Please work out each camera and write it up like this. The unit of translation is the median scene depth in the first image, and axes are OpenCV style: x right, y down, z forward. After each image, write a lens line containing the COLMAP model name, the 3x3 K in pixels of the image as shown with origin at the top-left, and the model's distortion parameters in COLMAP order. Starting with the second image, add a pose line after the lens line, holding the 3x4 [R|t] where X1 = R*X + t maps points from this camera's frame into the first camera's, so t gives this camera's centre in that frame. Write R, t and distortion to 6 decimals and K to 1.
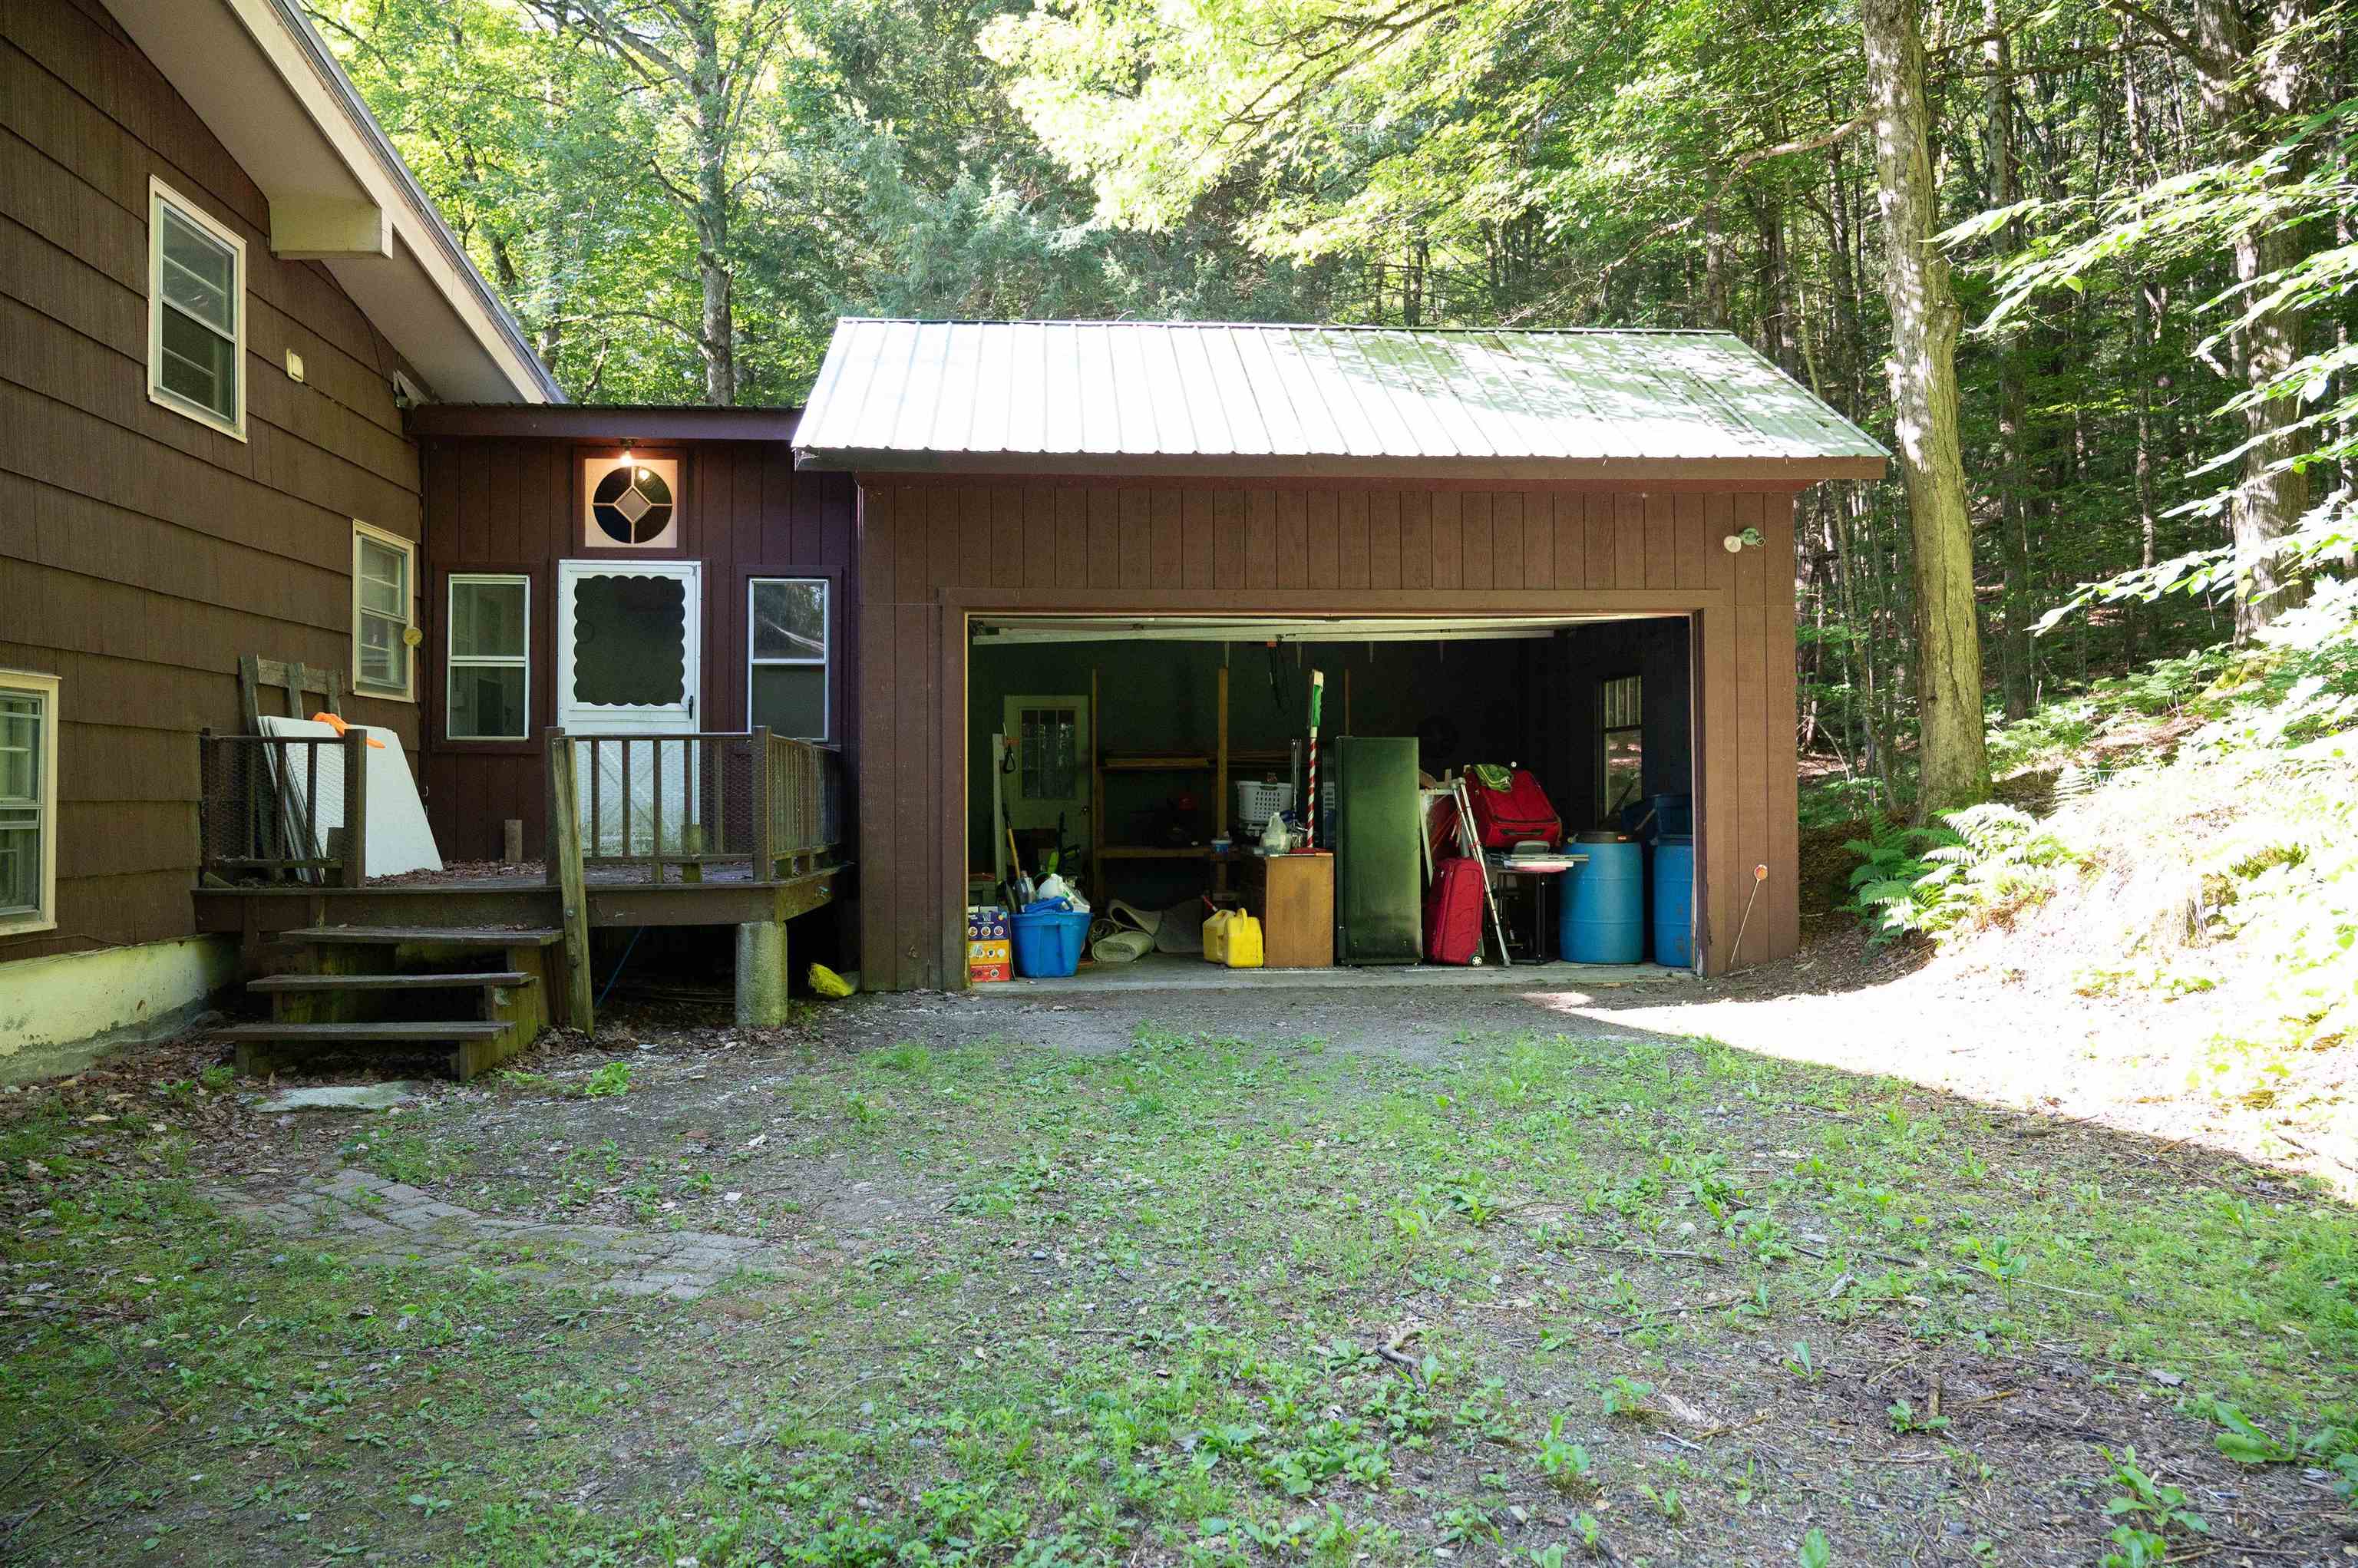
lens RADIAL K [[1562.5, 0, 1157.0], [0, 1562.5, 779.0], [0, 0, 1]] dist [-0.004990, -0.002698]
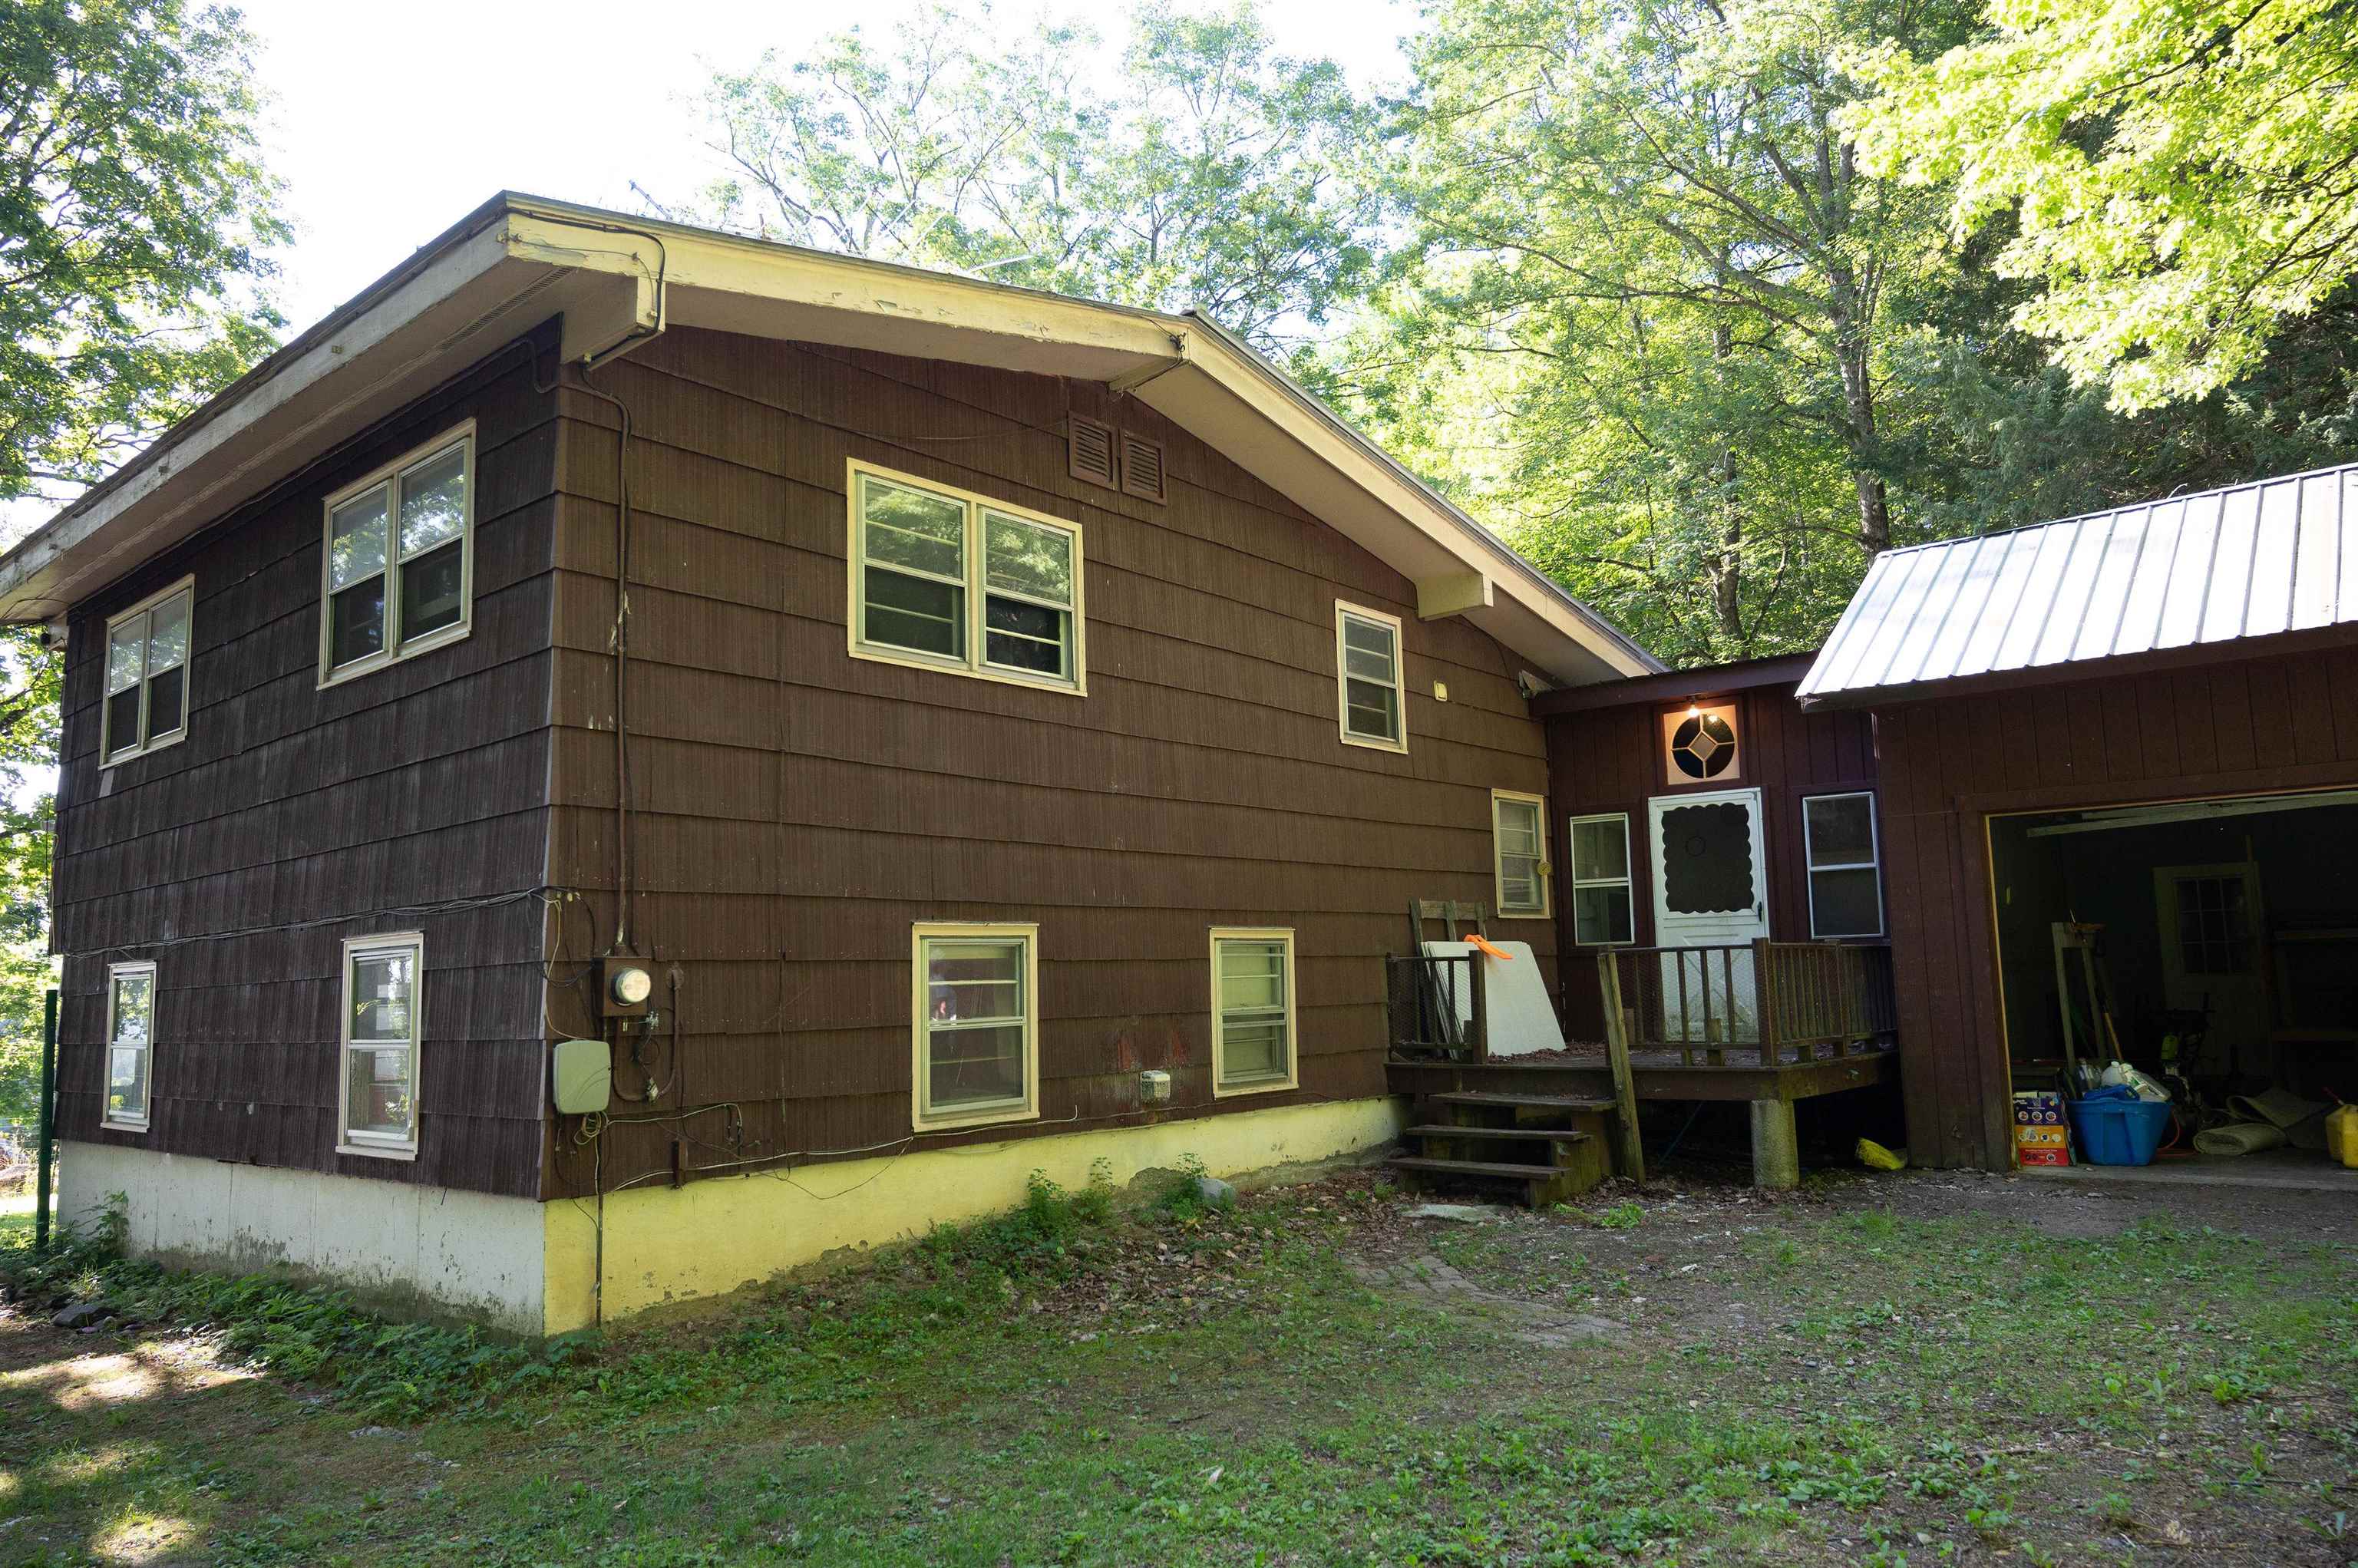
lens RADIAL K [[1574.8, 0, 1176.4], [0, 1574.8, 791.2], [0, 0, 1]] dist [-0.018056, 0.008986]
pose [[0.710807, -0.097578, -0.696586, 0.262378], [0.031362, 0.993743, -0.107202, -0.027348], [0.702688, 0.054353, 0.709419, -0.180133]]
